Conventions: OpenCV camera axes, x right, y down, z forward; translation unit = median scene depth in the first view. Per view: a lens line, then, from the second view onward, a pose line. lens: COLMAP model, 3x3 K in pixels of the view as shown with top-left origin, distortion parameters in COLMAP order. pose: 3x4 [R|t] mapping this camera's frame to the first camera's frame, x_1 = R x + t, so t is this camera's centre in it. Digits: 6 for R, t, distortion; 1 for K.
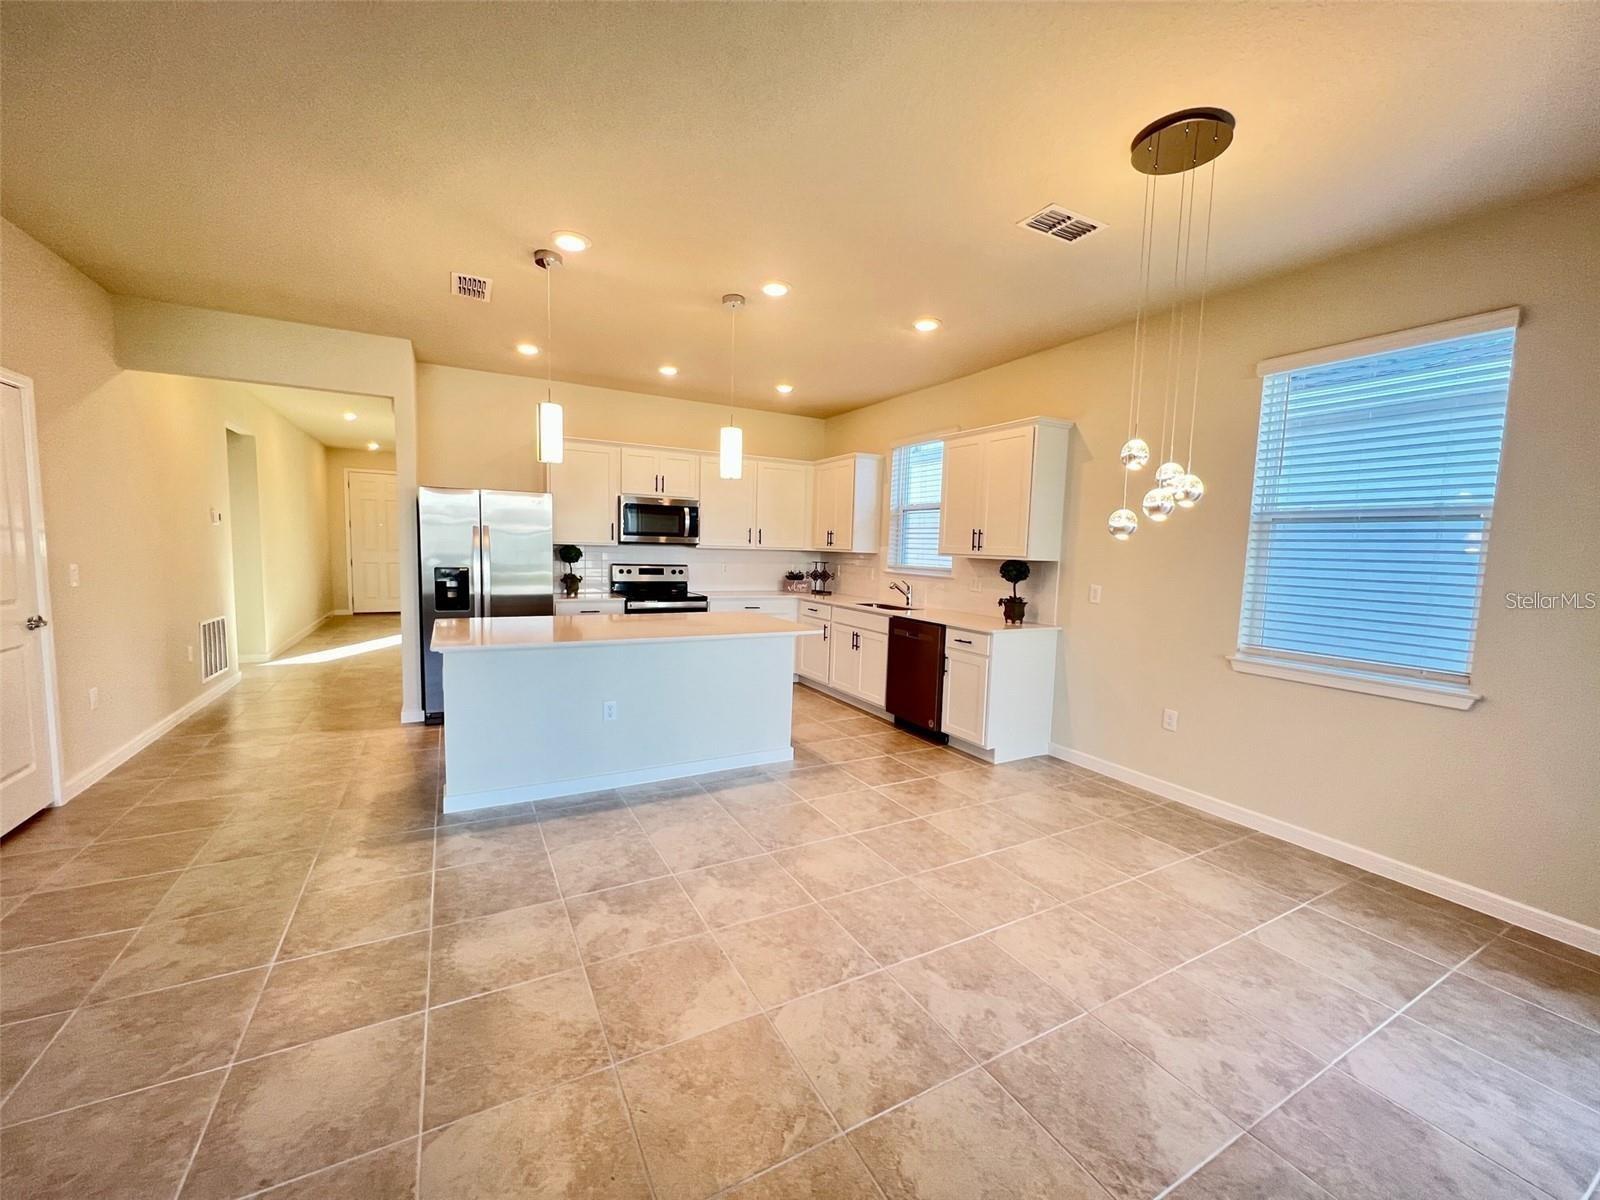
lens RADIAL K [[637.6, 0, 801.0], [0, 637.6, 599.7], [0, 0, 1]] dist [0.000215, 0.000215]
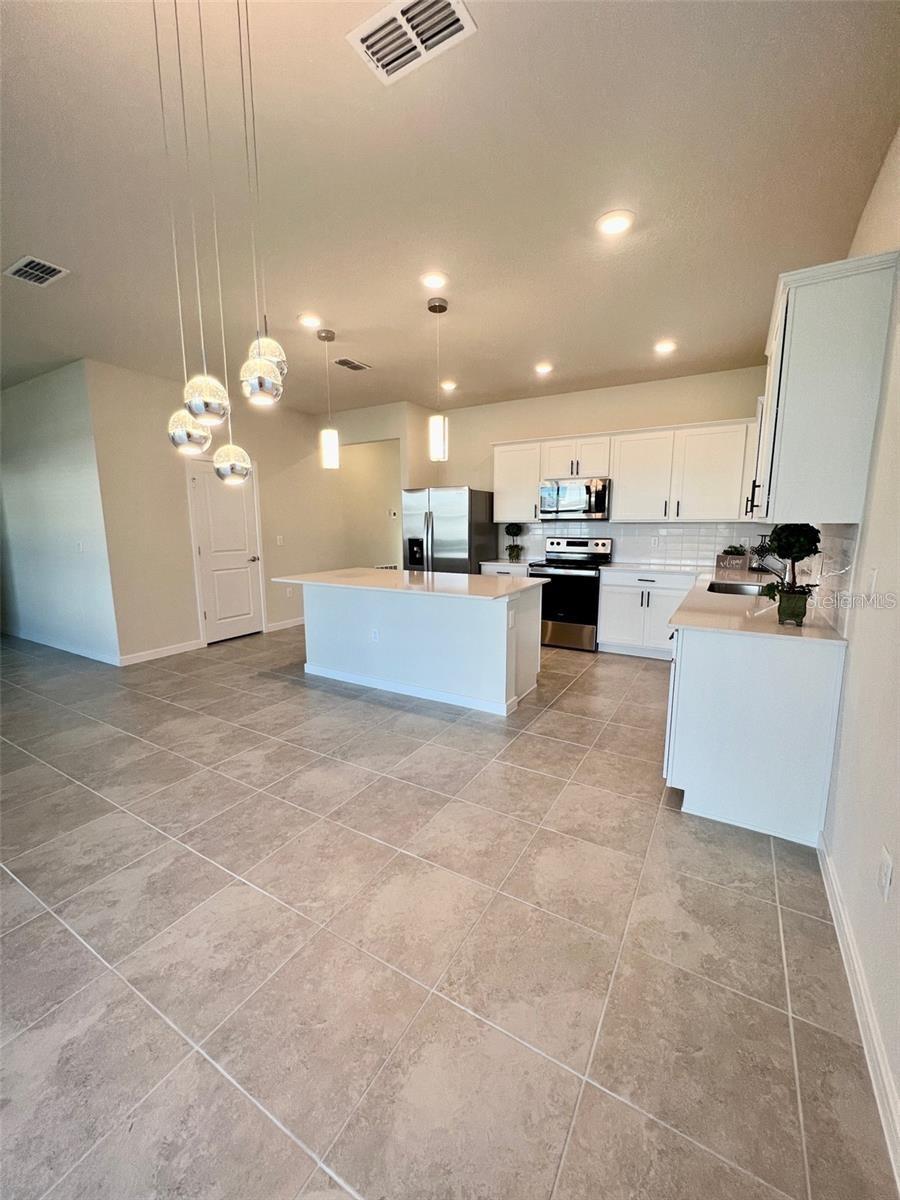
lens RADIAL K [[478.2, 0, 446.3], [0, 478.2, 597.5], [0, 0, 1]] dist [0.000215, 0.000215]
pose [[0.502634, 0.101951, -0.858467, 0.772072], [-0.053258, 0.994787, 0.086958, -0.017652], [0.862857, 0.002012, 0.505444, 0.634696]]
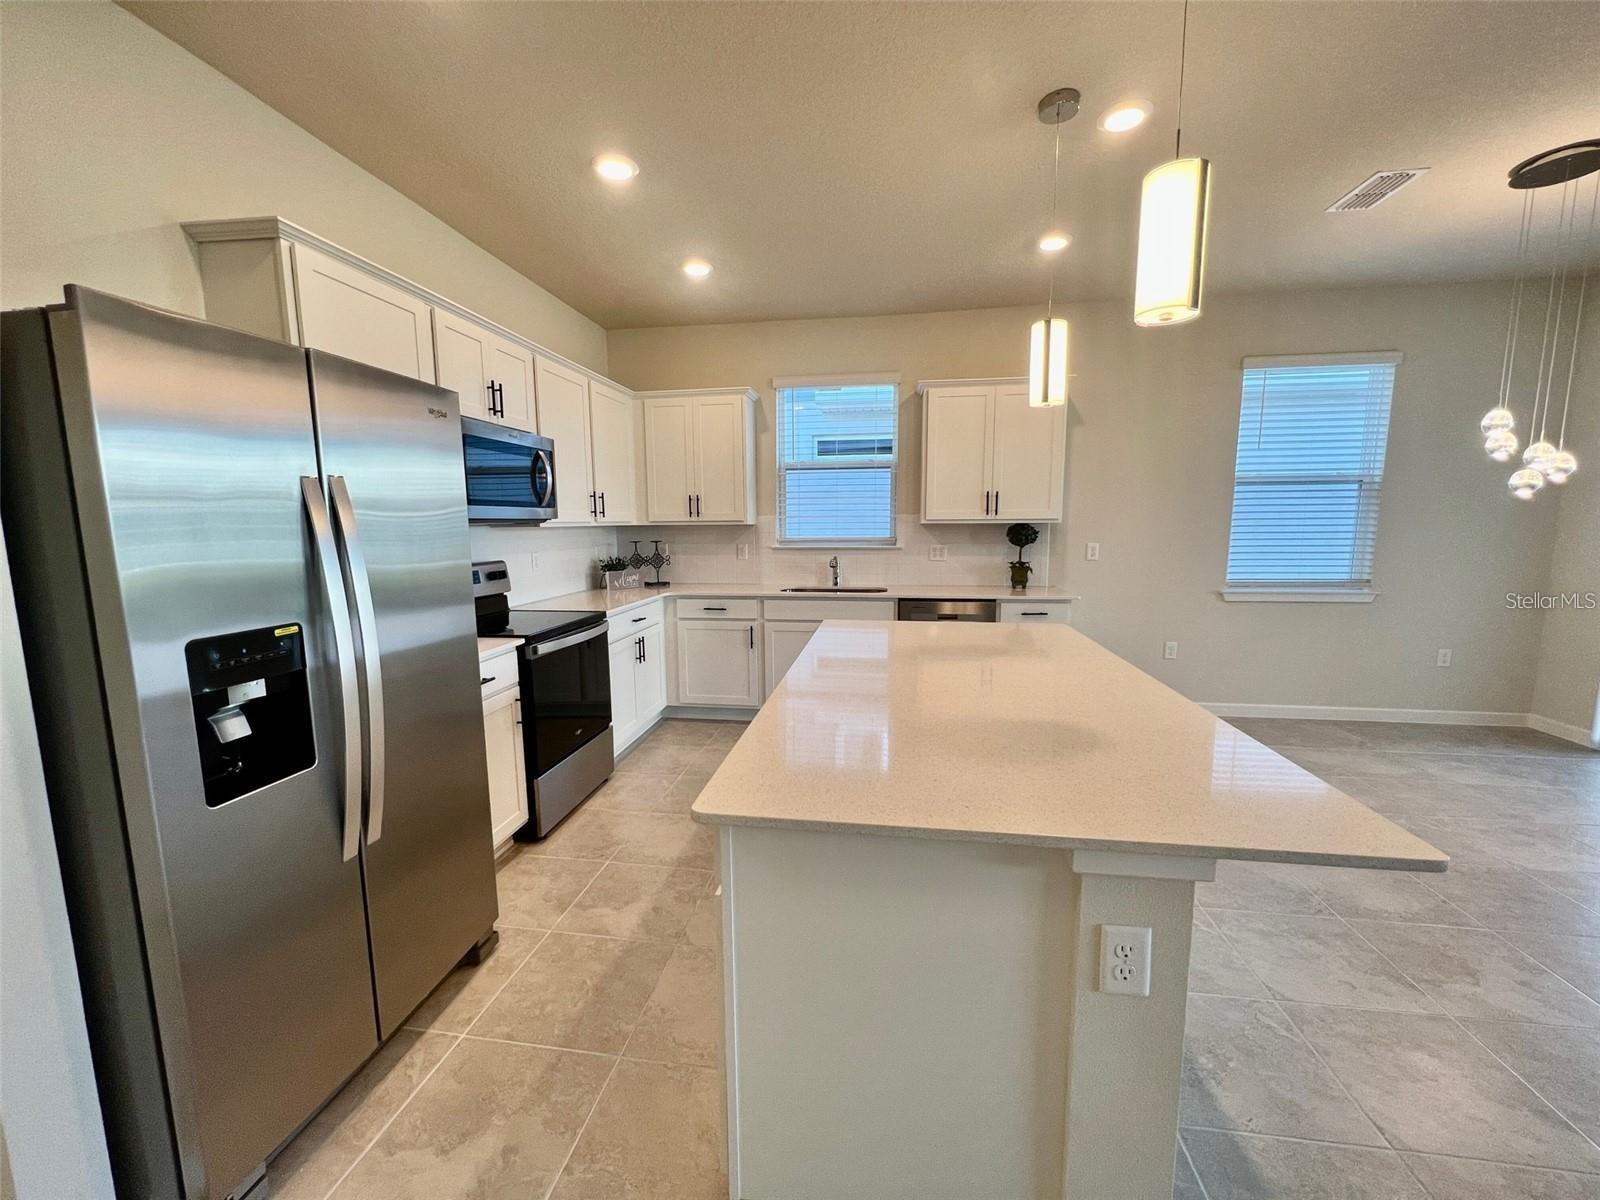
lens RADIAL K [[637.6, 0, 801.1], [0, 637.6, 600.6], [0, 0, 1]] dist [0.000215, 0.000215]
pose [[0.602851, -0.135532, 0.786258, -0.866599], [0.092218, 0.990698, 0.100066, -0.099983], [-0.792507, 0.012182, 0.609741, 0.915717]]
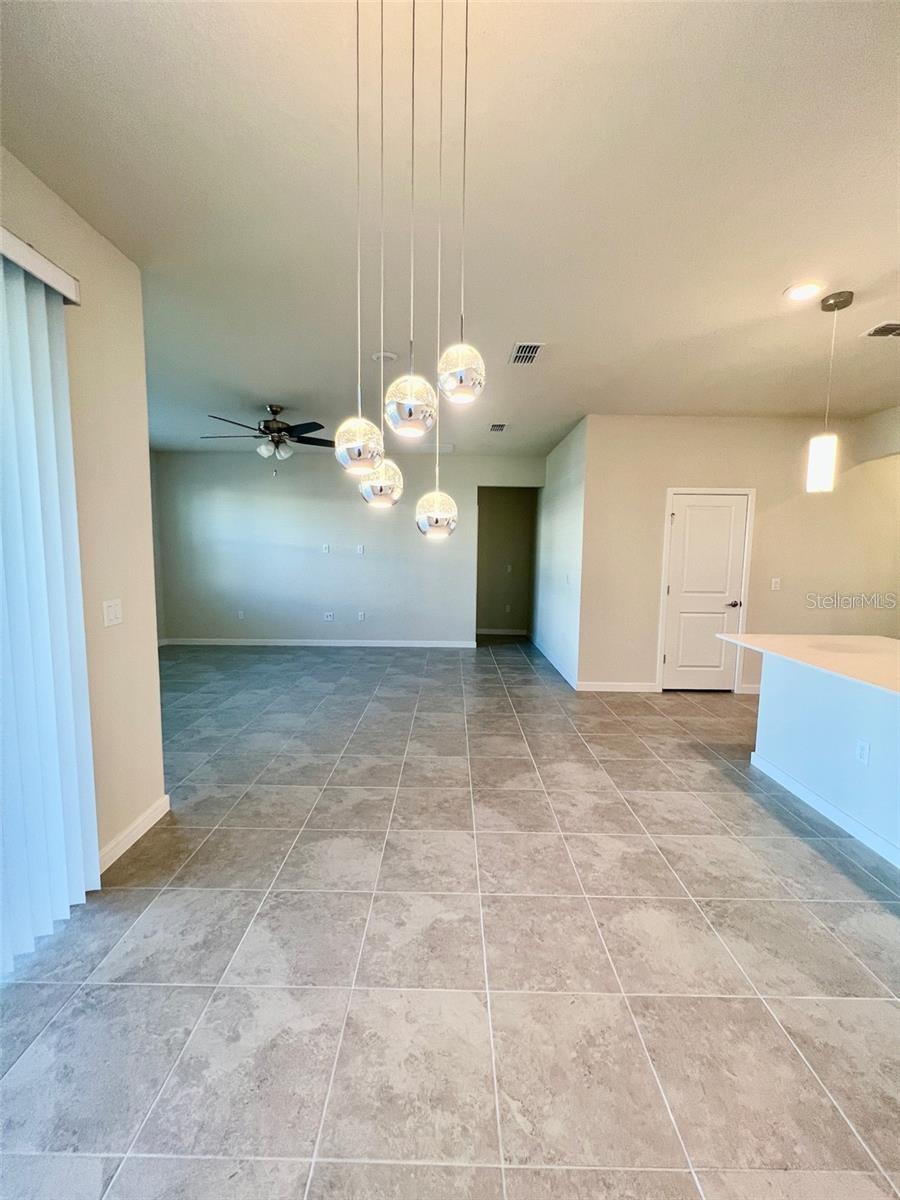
lens RADIAL K [[478.2, 0, 448.3], [0, 478.2, 597.8], [0, 0, 1]] dist [0.000215, 0.000215]
pose [[-0.486025, 0.050229, -0.872500, 0.615043], [-0.101533, 0.988341, 0.113457, -0.064791], [0.868027, 0.143731, -0.475259, 0.844217]]
